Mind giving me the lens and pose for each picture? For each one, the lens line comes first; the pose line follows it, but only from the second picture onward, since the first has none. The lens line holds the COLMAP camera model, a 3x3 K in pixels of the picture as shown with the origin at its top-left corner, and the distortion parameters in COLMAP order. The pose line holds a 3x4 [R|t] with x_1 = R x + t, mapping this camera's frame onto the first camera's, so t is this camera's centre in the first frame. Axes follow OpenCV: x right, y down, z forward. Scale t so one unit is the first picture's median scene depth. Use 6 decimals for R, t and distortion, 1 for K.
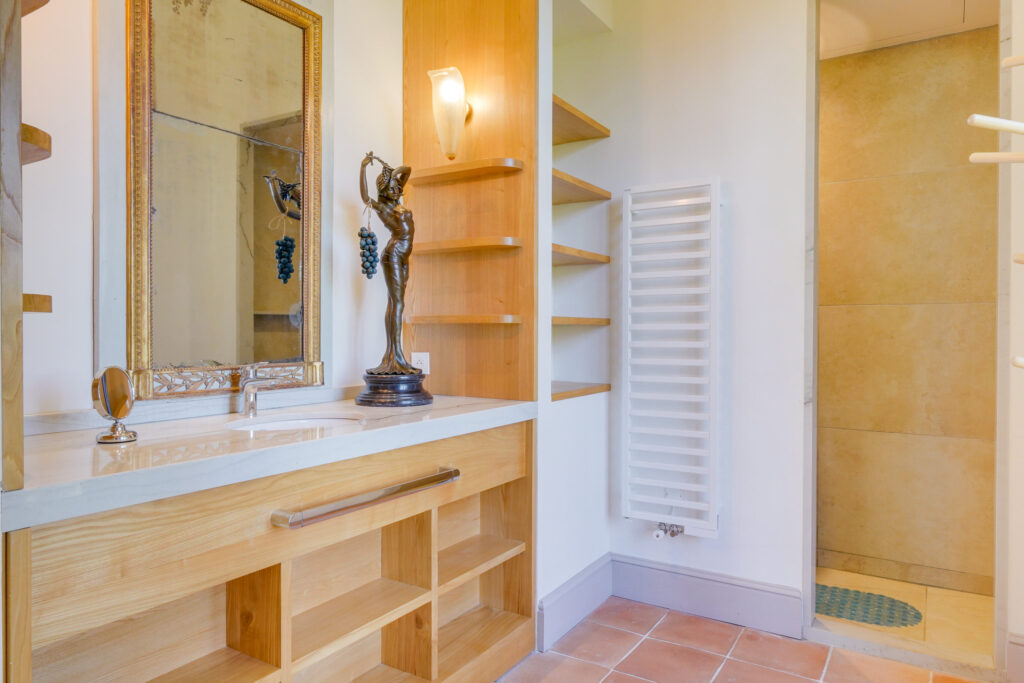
lens RADIAL K [[660.2, 0, 514.4], [0, 660.2, 337.9], [0, 0, 1]] dist [-0.000864, -0.002387]
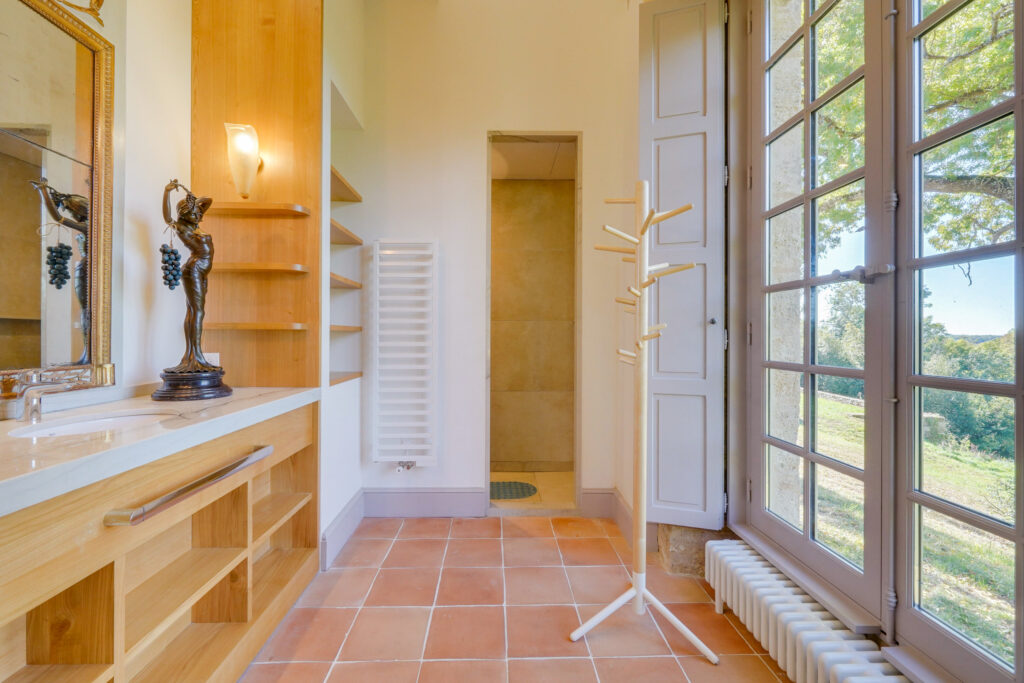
lens RADIAL K [[418.1, 0, 506.1], [0, 418.1, 335.8], [0, 0, 1]] dist [-0.003106, -0.000092]
pose [[0.835458, 0.000665, 0.549553, -0.121166], [0.003613, 0.999971, -0.006703, -0.002488], [-0.549542, 0.007586, 0.835432, 0.070974]]
